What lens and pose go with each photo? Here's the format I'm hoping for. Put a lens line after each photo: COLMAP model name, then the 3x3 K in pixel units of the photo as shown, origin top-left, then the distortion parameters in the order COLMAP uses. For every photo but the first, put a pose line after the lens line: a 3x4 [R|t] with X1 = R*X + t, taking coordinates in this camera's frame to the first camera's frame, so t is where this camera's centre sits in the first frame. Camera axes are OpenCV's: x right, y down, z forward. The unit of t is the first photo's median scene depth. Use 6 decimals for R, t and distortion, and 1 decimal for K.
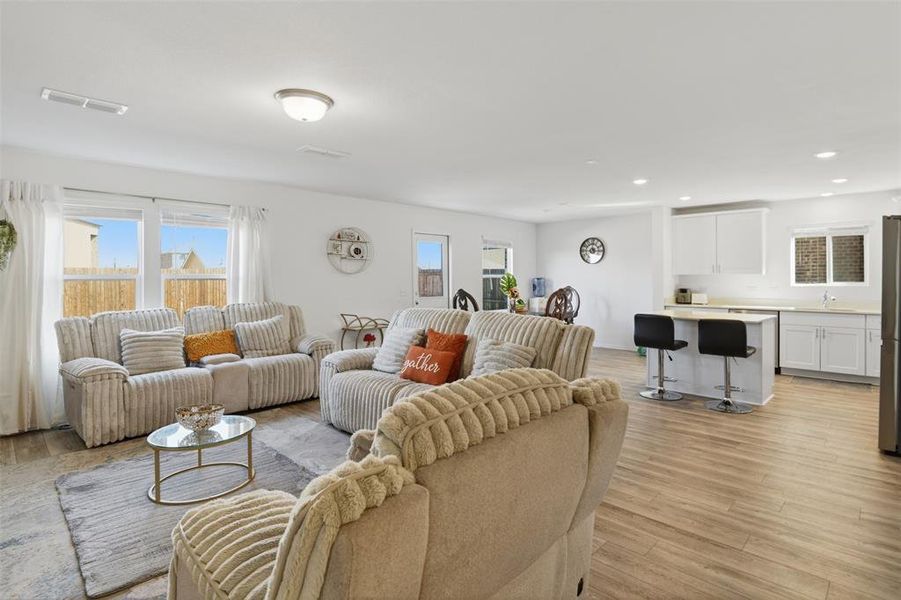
lens RADIAL K [[465.8, 0, 490.0], [0, 465.8, 279.3], [0, 0, 1]] dist [-0.002266, -0.000391]
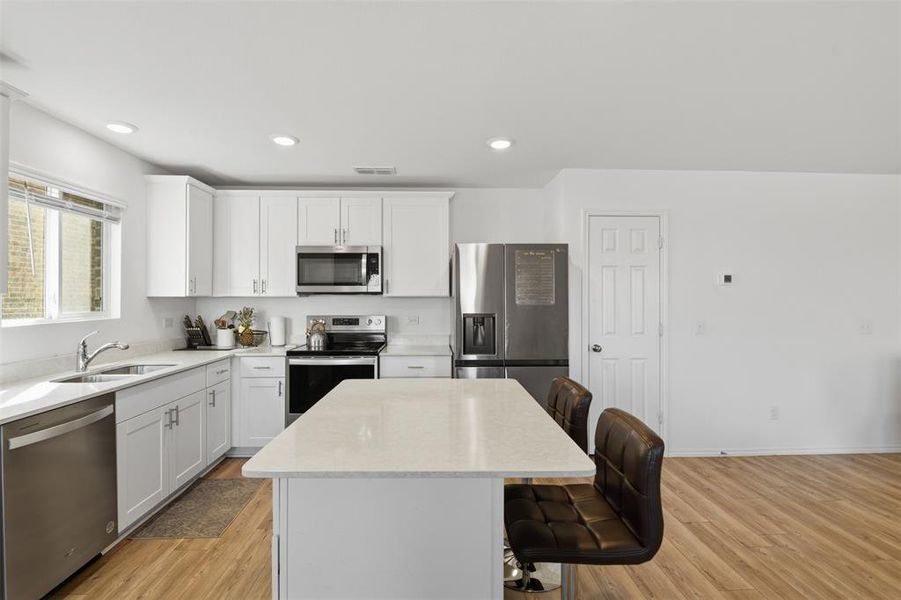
lens RADIAL K [[429.6, 0, 450.5], [0, 429.6, 300.0], [0, 0, 1]] dist [-0.002180, -0.000852]
pose [[-0.693108, 0.001939, 0.720832, 0.155282], [0.004245, 0.999990, 0.001392, -0.005040], [-0.720822, 0.004025, -0.693109, 0.908107]]
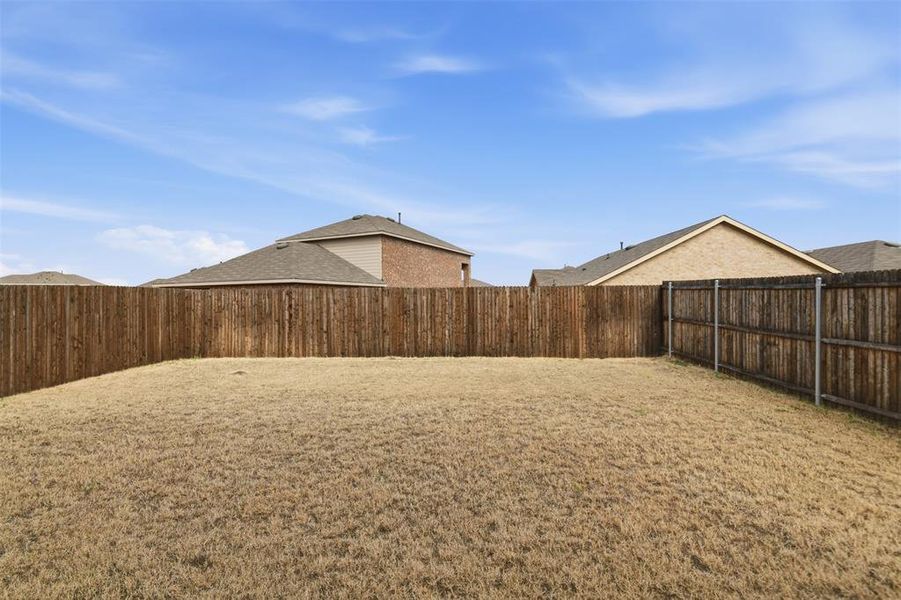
lens RADIAL K [[438.5, 0, 441.5], [0, 438.5, 298.4], [0, 0, 1]] dist [-0.003523, -0.000886]
pose [[0.639409, -0.008261, -0.768822, -0.225785], [0.001416, 0.999953, -0.009567, 0.005554], [0.768865, 0.005029, 0.639391, 1.107274]]
